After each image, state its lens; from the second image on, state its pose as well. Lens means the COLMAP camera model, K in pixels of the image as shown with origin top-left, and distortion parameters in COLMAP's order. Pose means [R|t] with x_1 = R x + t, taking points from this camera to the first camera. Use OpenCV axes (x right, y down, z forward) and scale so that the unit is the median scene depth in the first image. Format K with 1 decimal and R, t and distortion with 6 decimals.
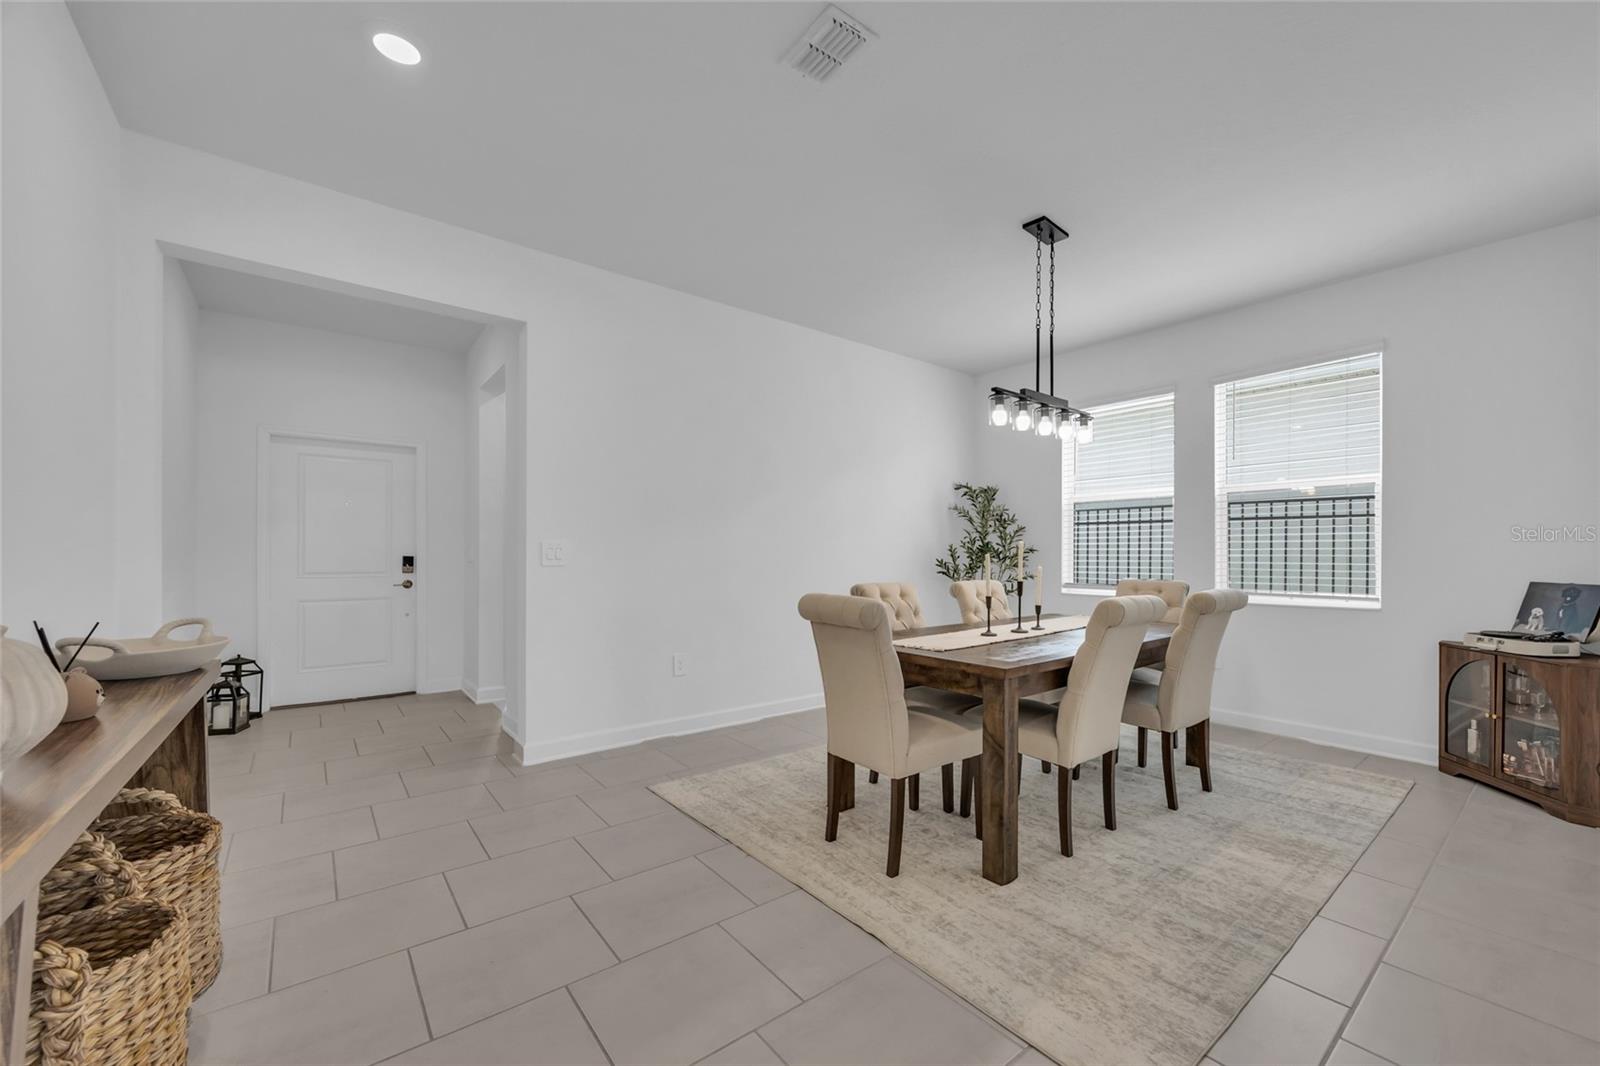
lens RADIAL K [[623.1, 0, 800.0], [0, 623.1, 546.1], [0, 0, 1]] dist [0.011093, -0.000057]
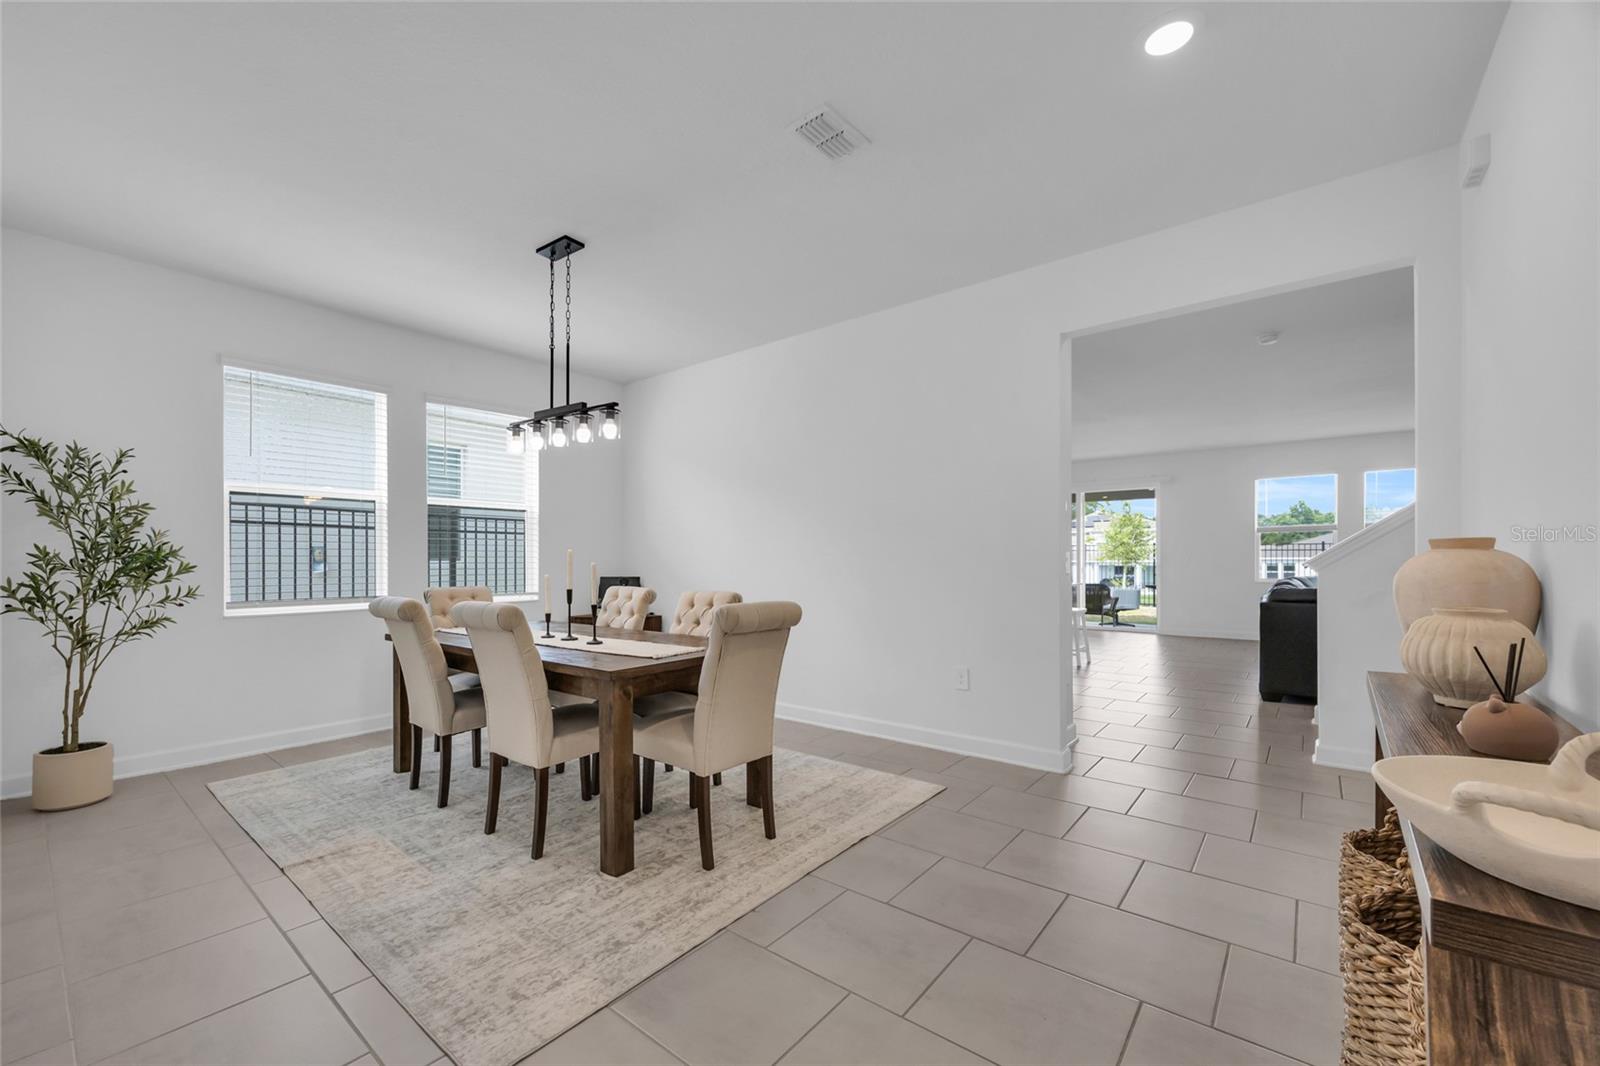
lens RADIAL K [[623.1, 0, 809.1], [0, 623.1, 562.5], [0, 0, 1]] dist [0.011093, -0.000057]
pose [[-0.221863, -0.001752, 0.975076, -0.591938], [-0.013411, 0.999909, -0.001255, 0.008273], [-0.974986, -0.013355, -0.221866, 0.705753]]
